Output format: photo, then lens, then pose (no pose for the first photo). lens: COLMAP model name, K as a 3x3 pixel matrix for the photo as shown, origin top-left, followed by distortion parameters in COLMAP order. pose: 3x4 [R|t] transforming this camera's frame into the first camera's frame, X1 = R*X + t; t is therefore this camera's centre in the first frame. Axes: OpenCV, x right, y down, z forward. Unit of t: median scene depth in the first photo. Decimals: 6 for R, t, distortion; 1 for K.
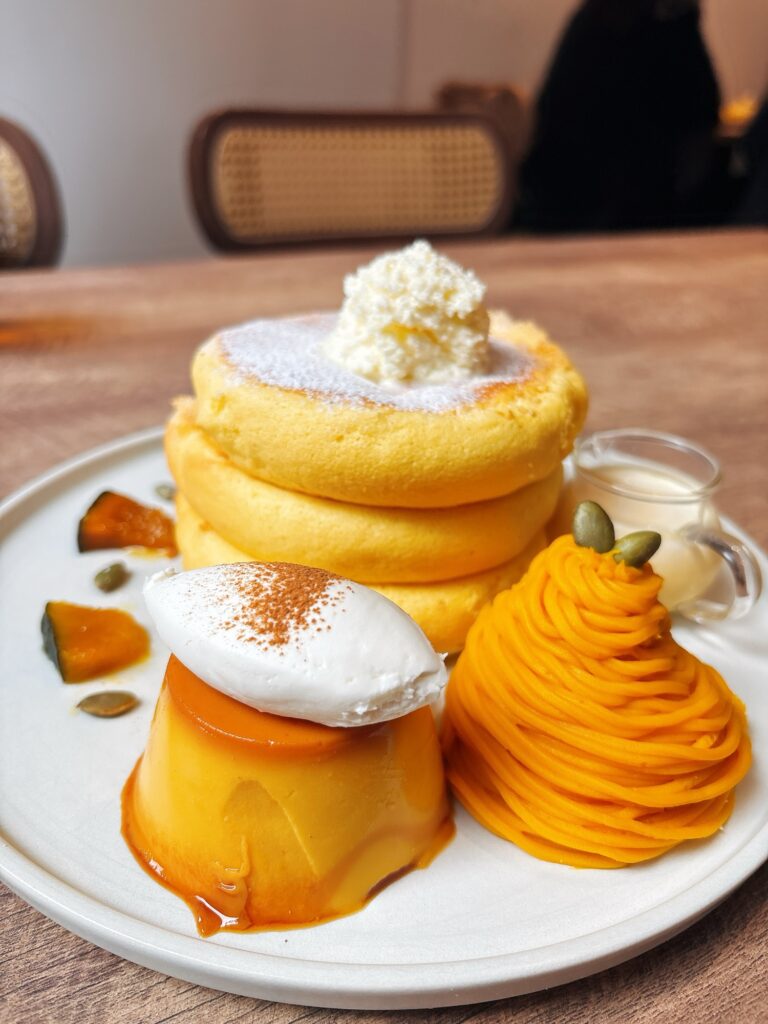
lens RADIAL K [[2989.3, 0, 381.7], [0, 2989.3, 511.9], [0, 0, 1]] dist [-0.240252, 0.000000]
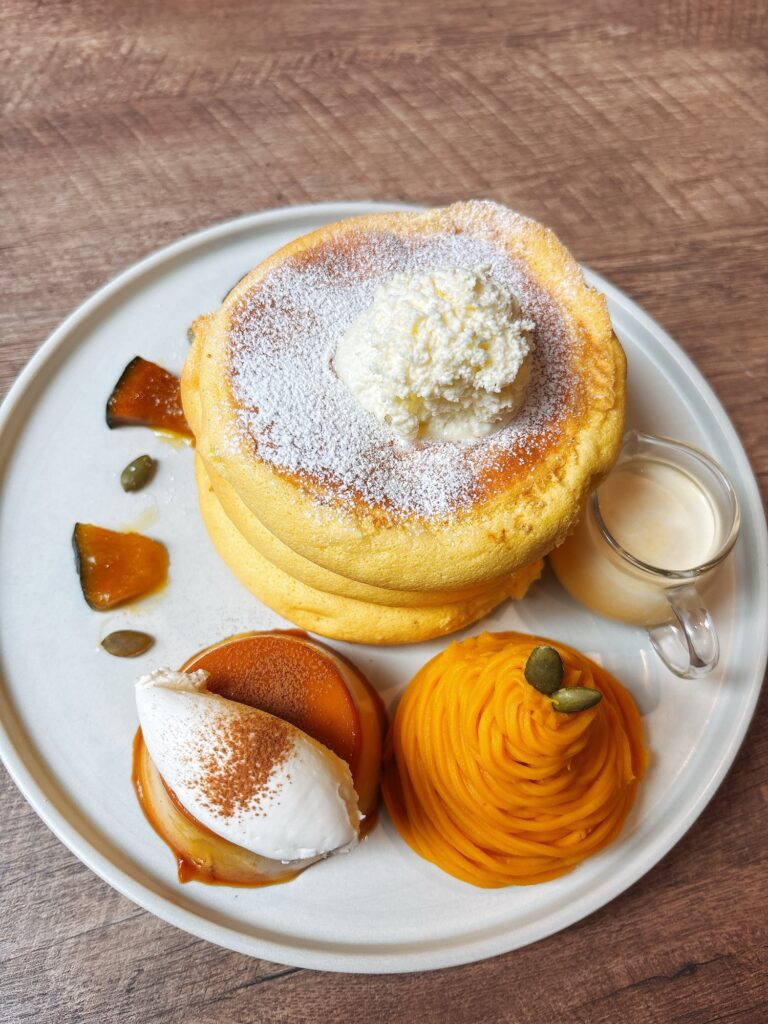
lens RADIAL K [[2989.3, 0, 387.6], [0, 2989.3, 513.0], [0, 0, 1]] dist [-0.240252, 0.000000]
pose [[0.959773, 0.271315, -0.072284, 0.086450], [0.127824, -0.192991, 0.972839, -1.130045], [0.249995, -0.942944, -0.219908, 1.386065]]
